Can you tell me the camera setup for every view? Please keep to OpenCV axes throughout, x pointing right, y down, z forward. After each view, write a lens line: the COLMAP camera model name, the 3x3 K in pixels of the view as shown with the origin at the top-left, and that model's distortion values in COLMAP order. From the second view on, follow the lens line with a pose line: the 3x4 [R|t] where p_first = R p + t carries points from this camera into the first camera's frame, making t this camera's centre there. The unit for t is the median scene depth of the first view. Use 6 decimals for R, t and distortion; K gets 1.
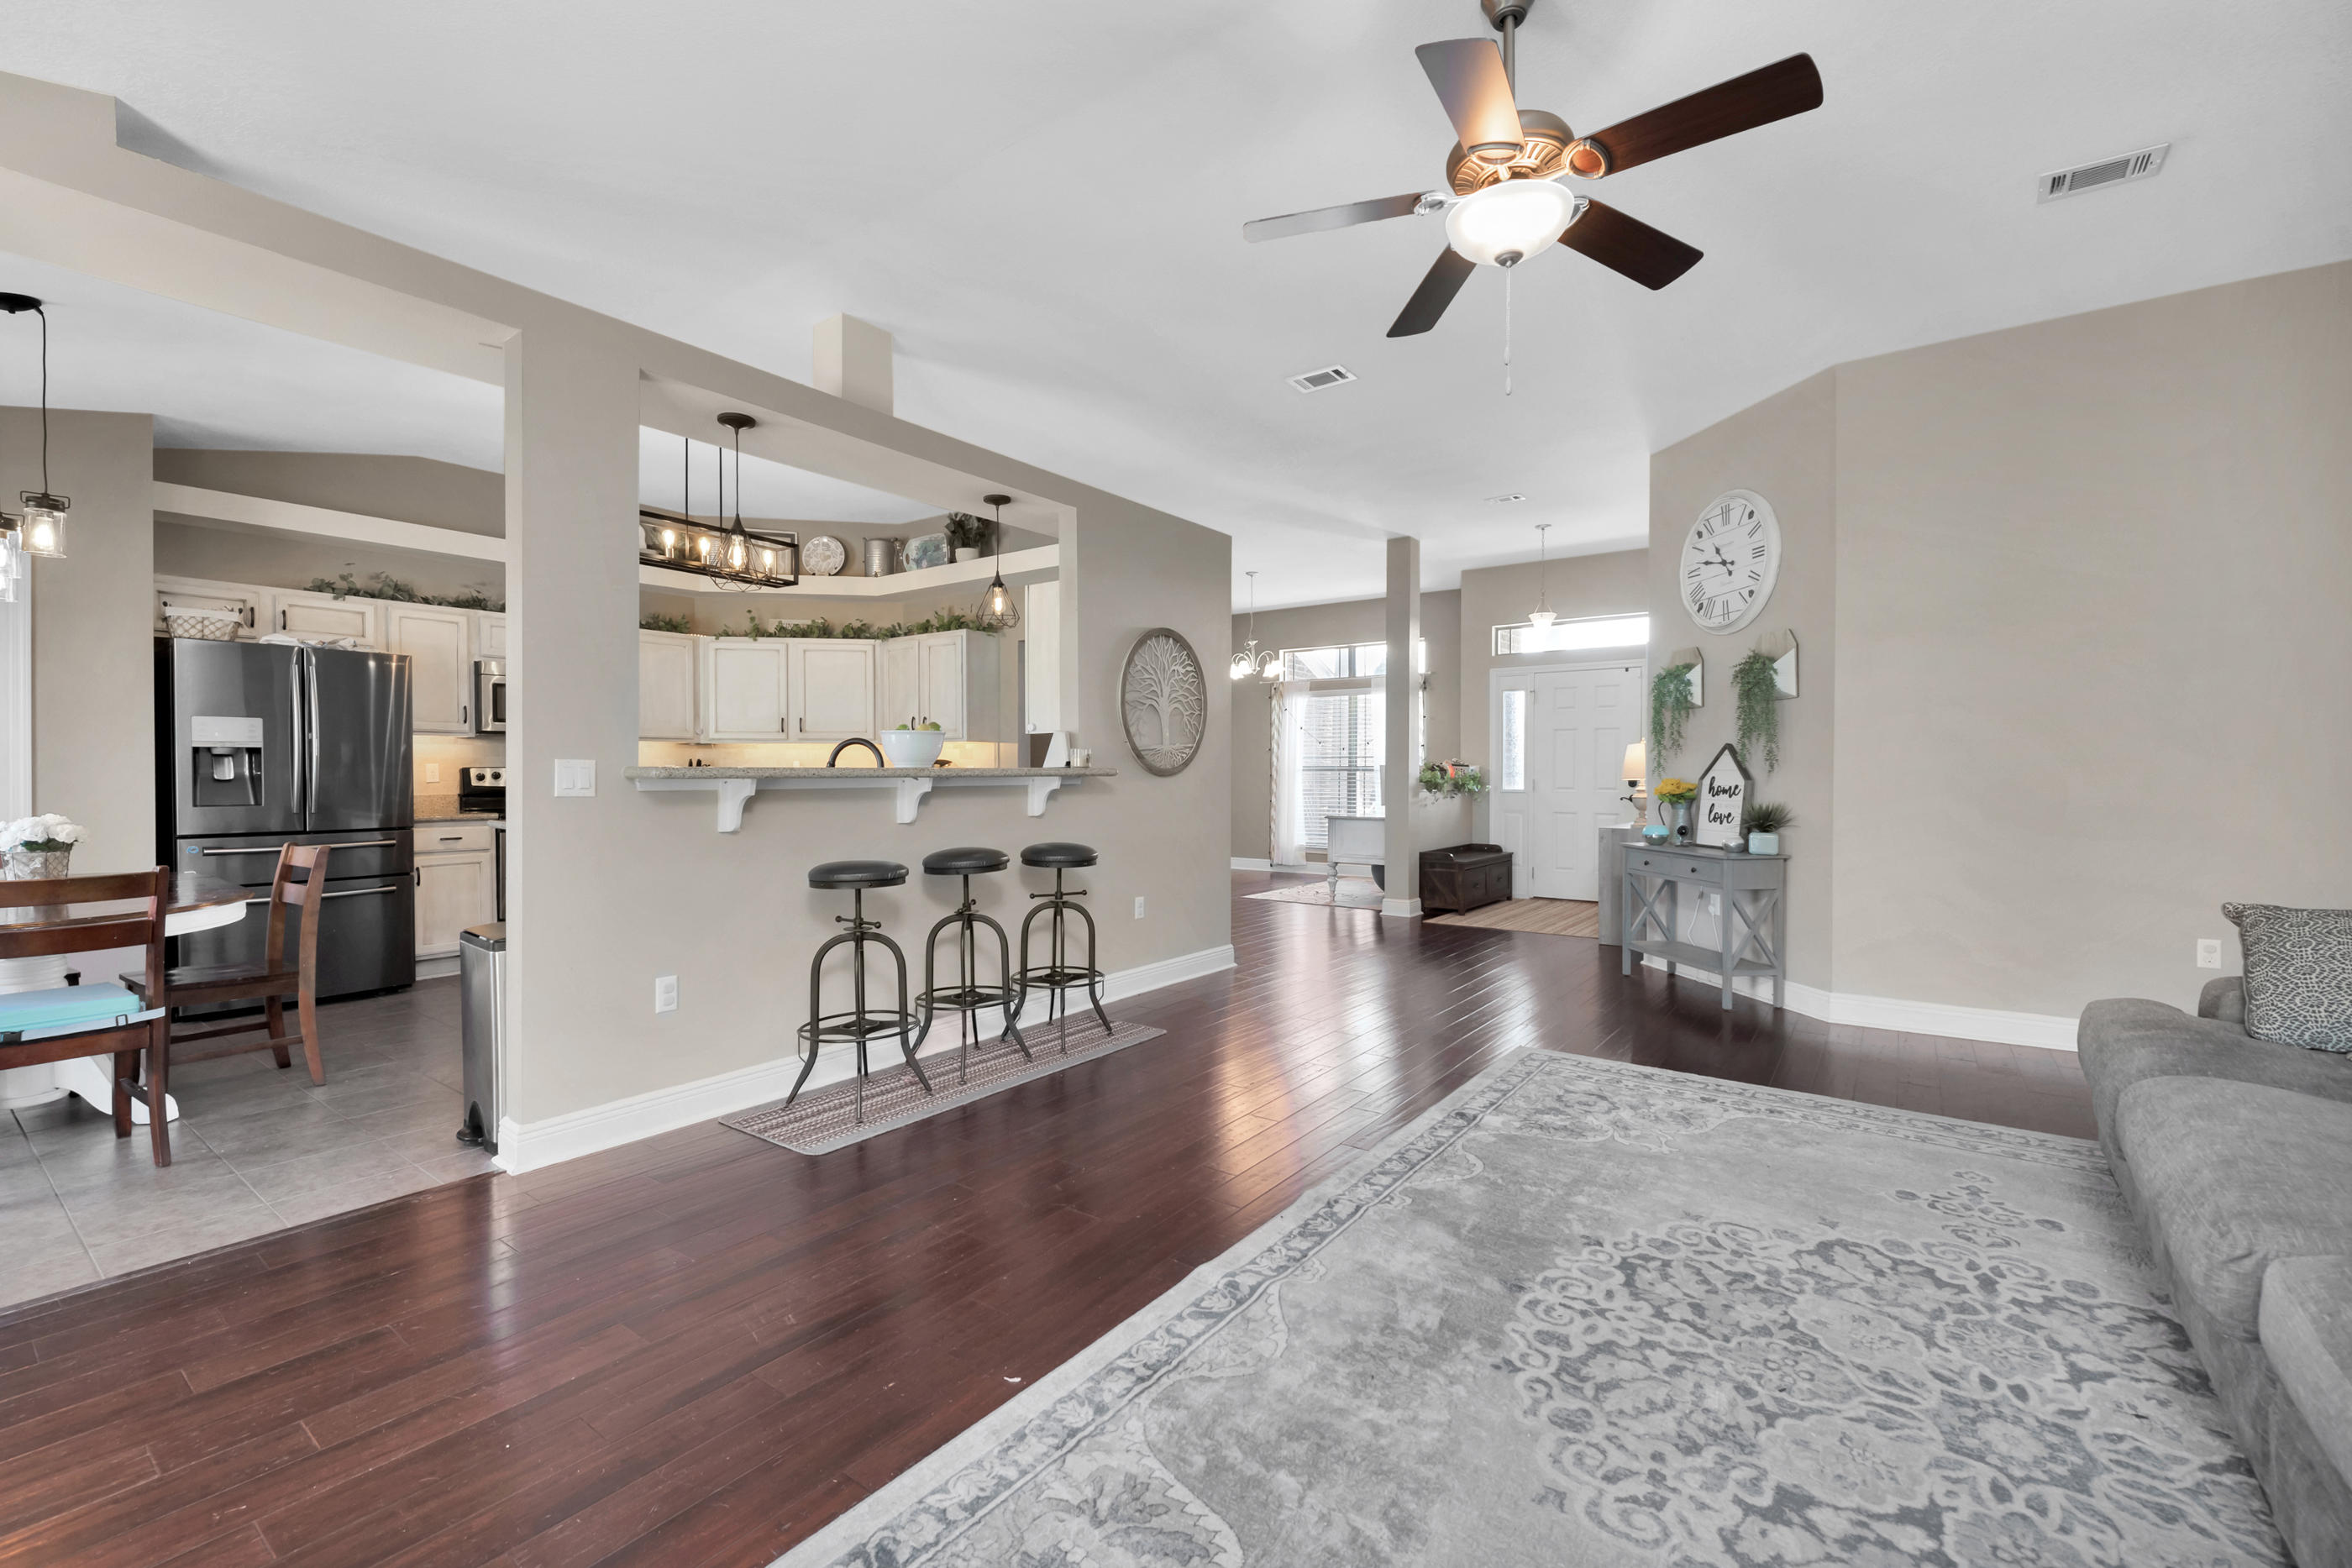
lens RADIAL K [[1003.0, 0, 1199.9], [0, 1003.0, 785.6], [0, 0, 1]] dist [-0.011095, 0.000066]
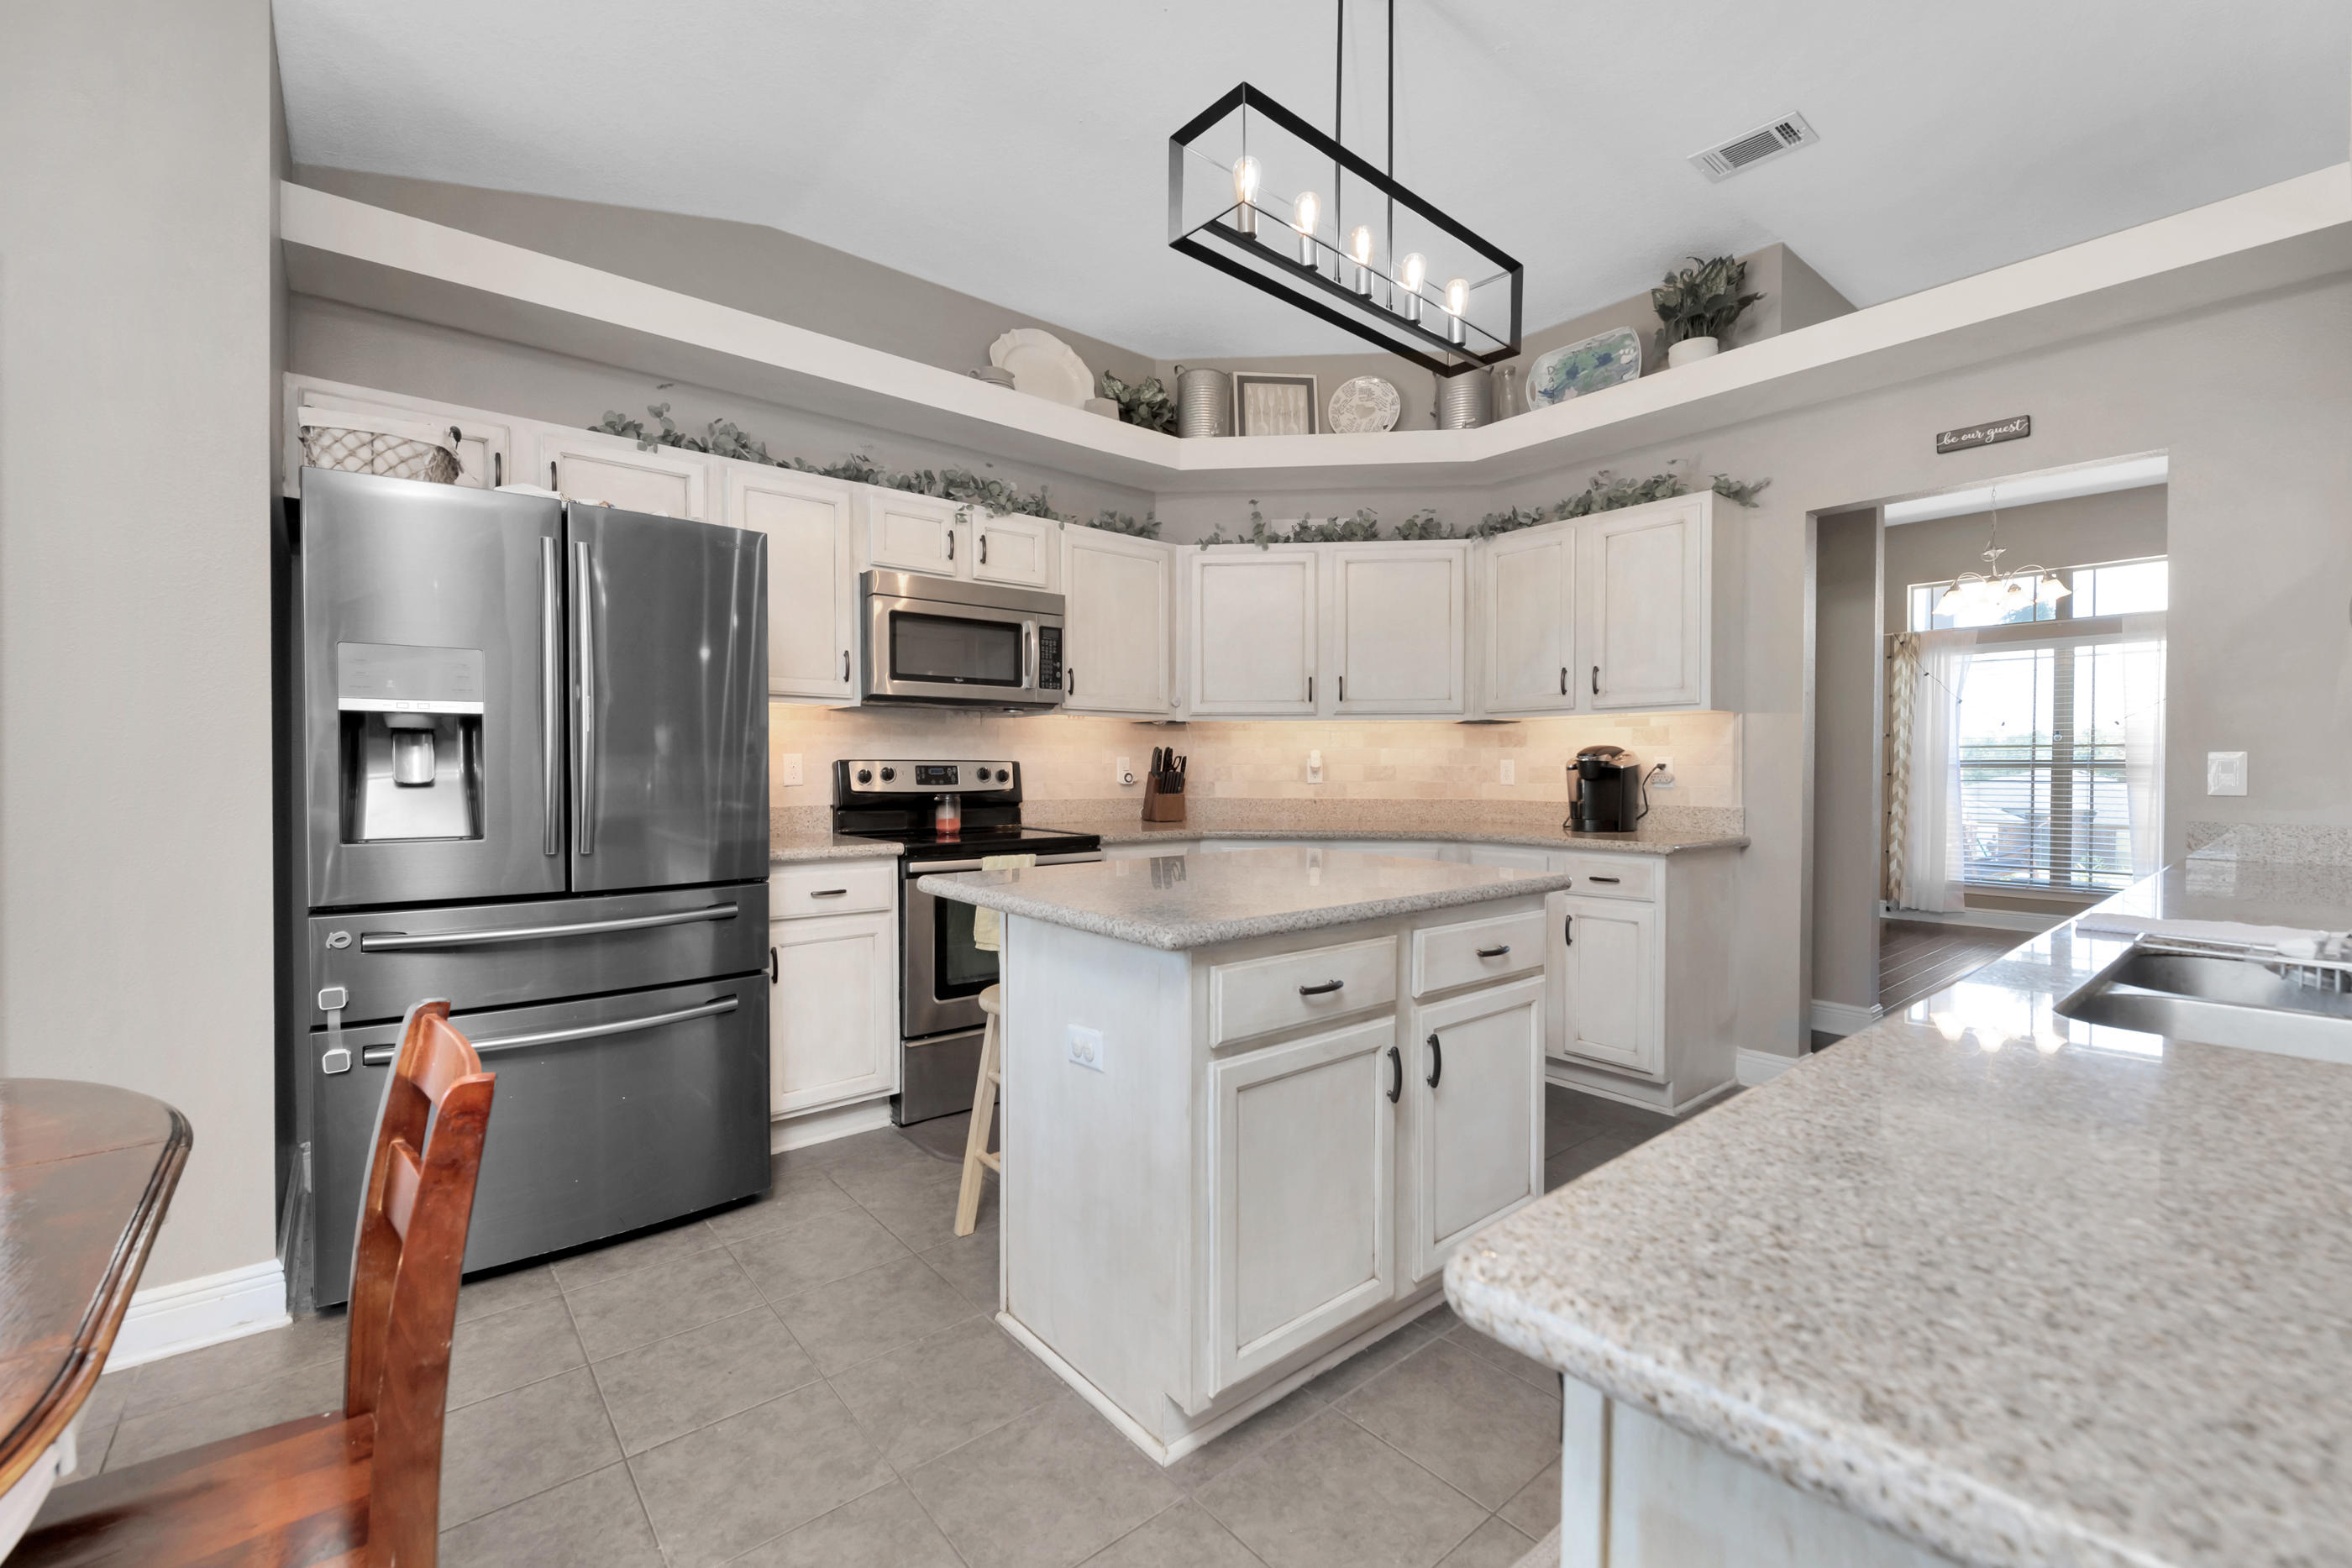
lens RADIAL K [[974.0, 0, 1183.4], [0, 974.0, 799.1], [0, 0, 1]] dist [-0.002901, -0.000412]
pose [[0.968758, 0.007184, -0.247905, -0.745939], [-0.003603, 0.999883, 0.014896, -0.010083], [0.247983, -0.013538, 0.968670, 0.921504]]
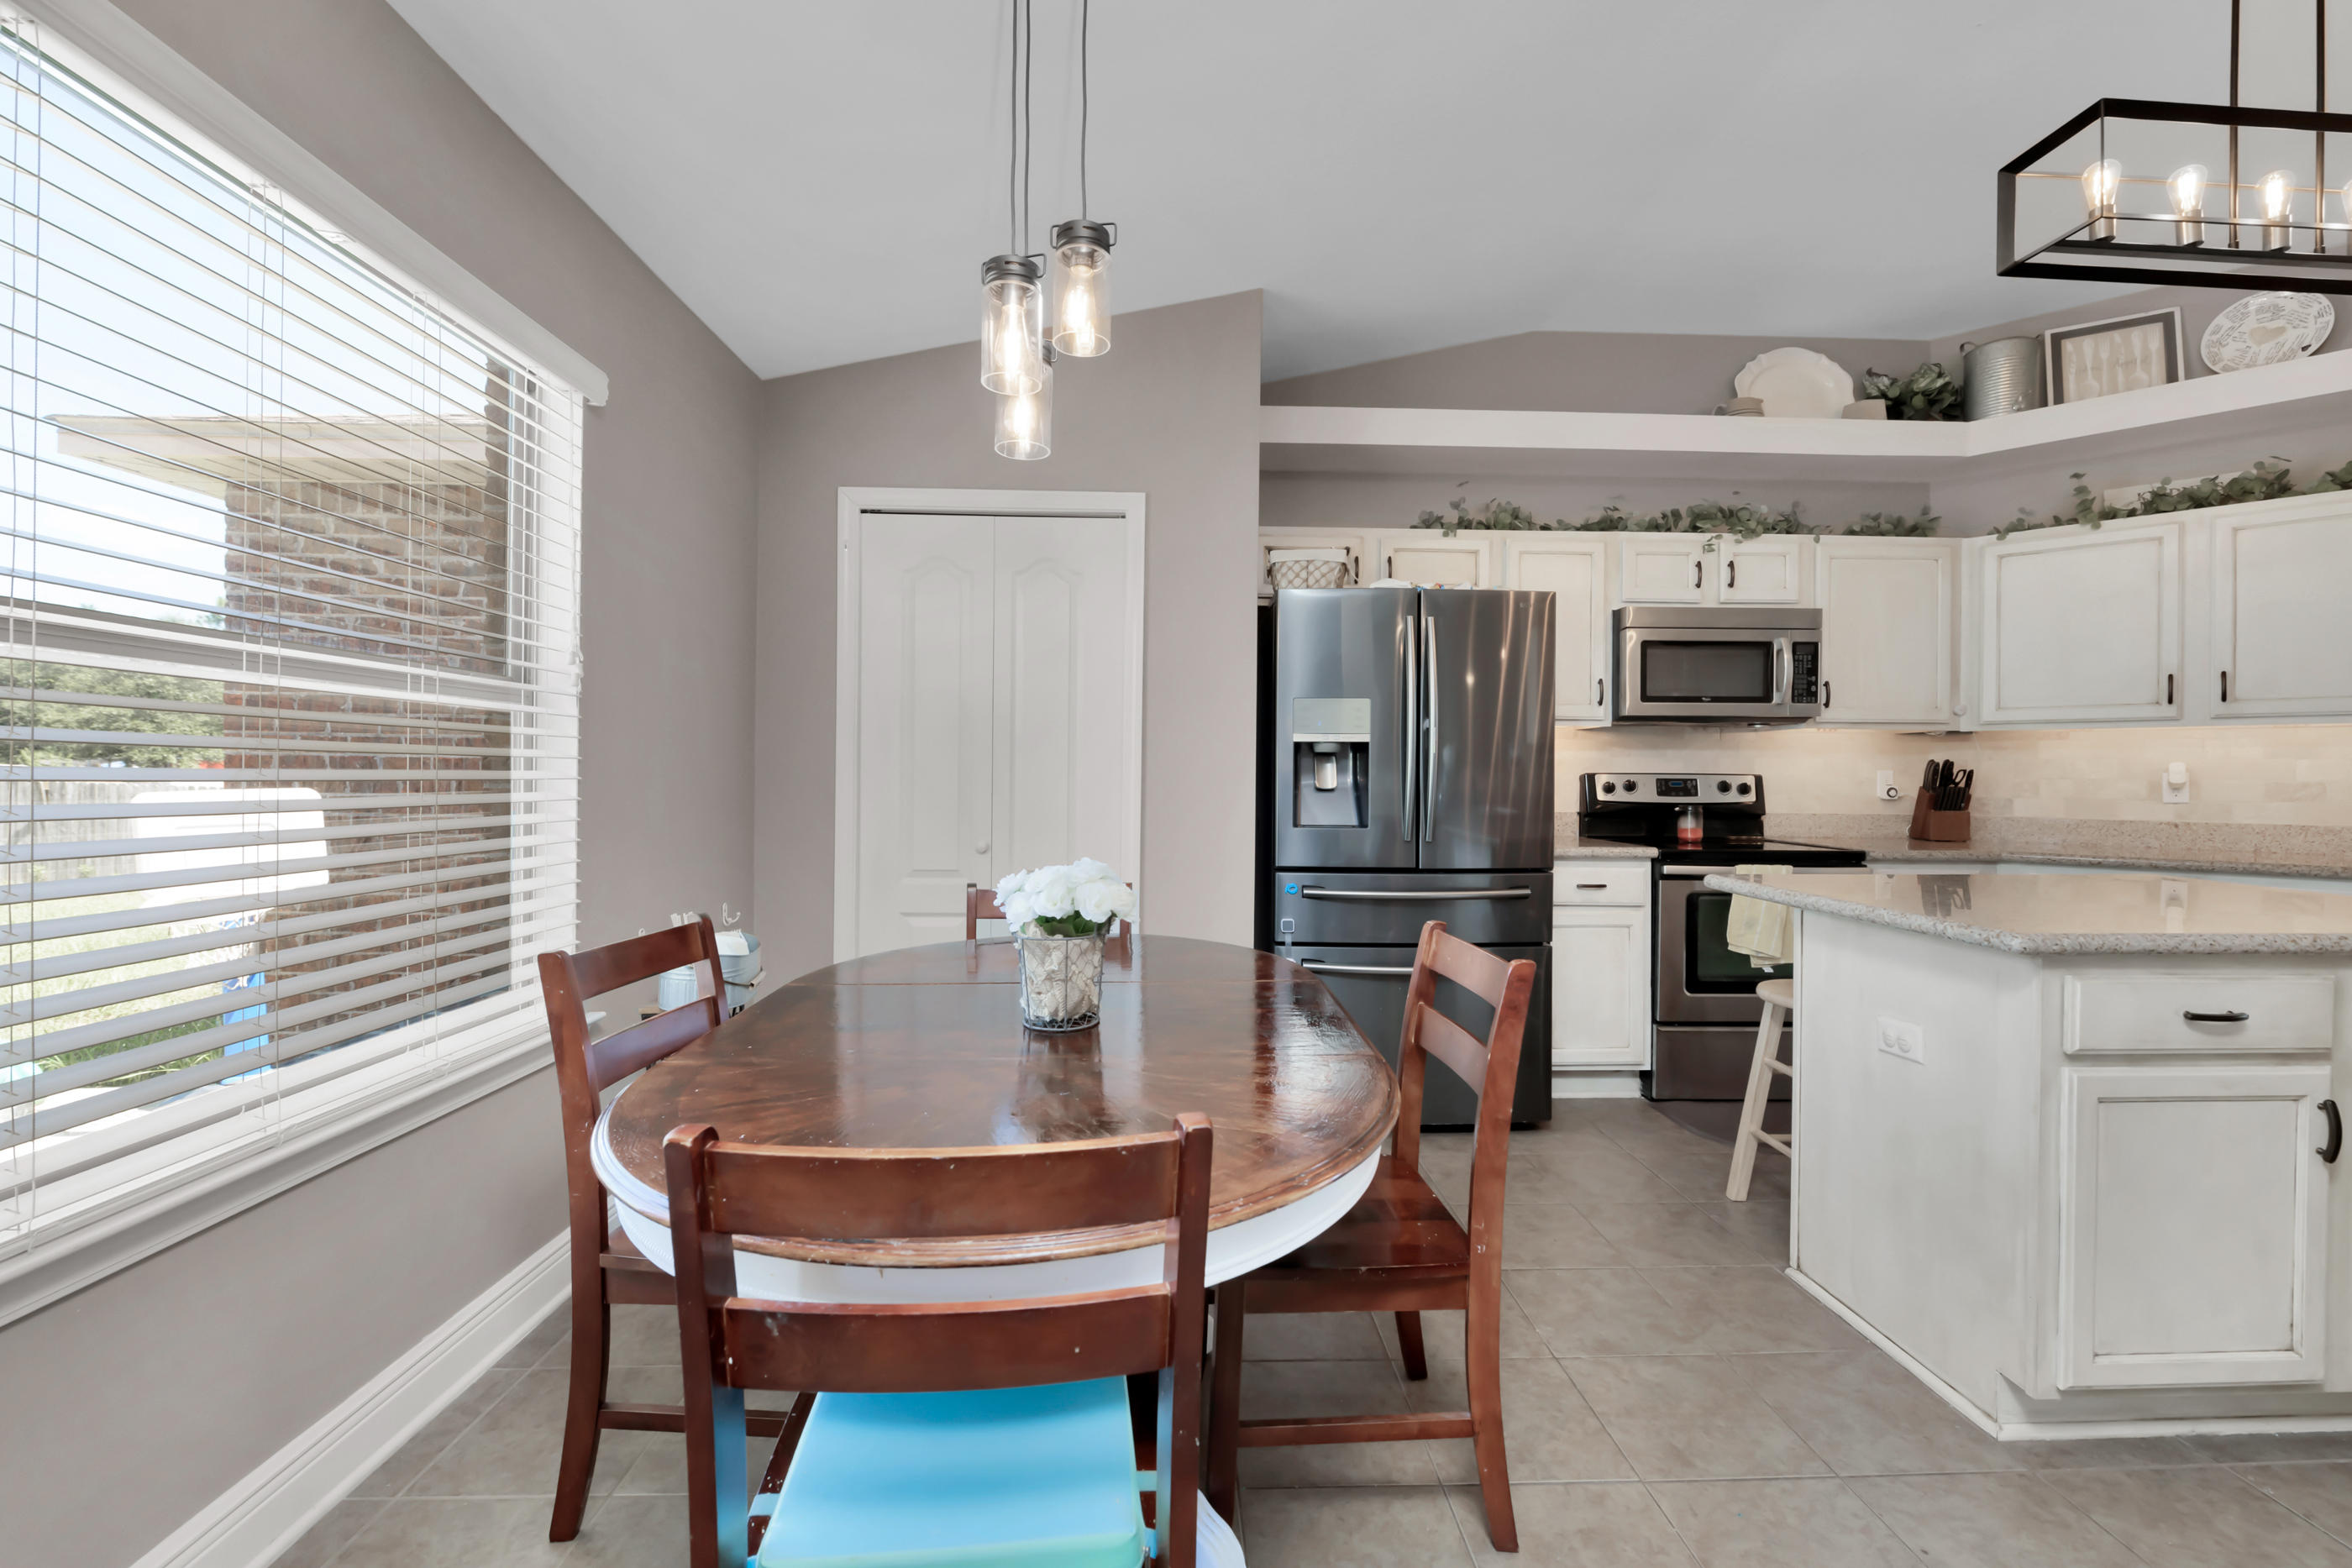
lens RADIAL K [[940.6, 0, 1176.0], [0, 940.6, 784.0], [0, 0, 1]] dist [-0.000841, -0.002794]
pose [[0.605074, 0.009596, -0.796112, -0.745107], [-0.019459, 0.999807, -0.002738, -0.008750], [0.795932, 0.017149, 0.605144, 0.737740]]
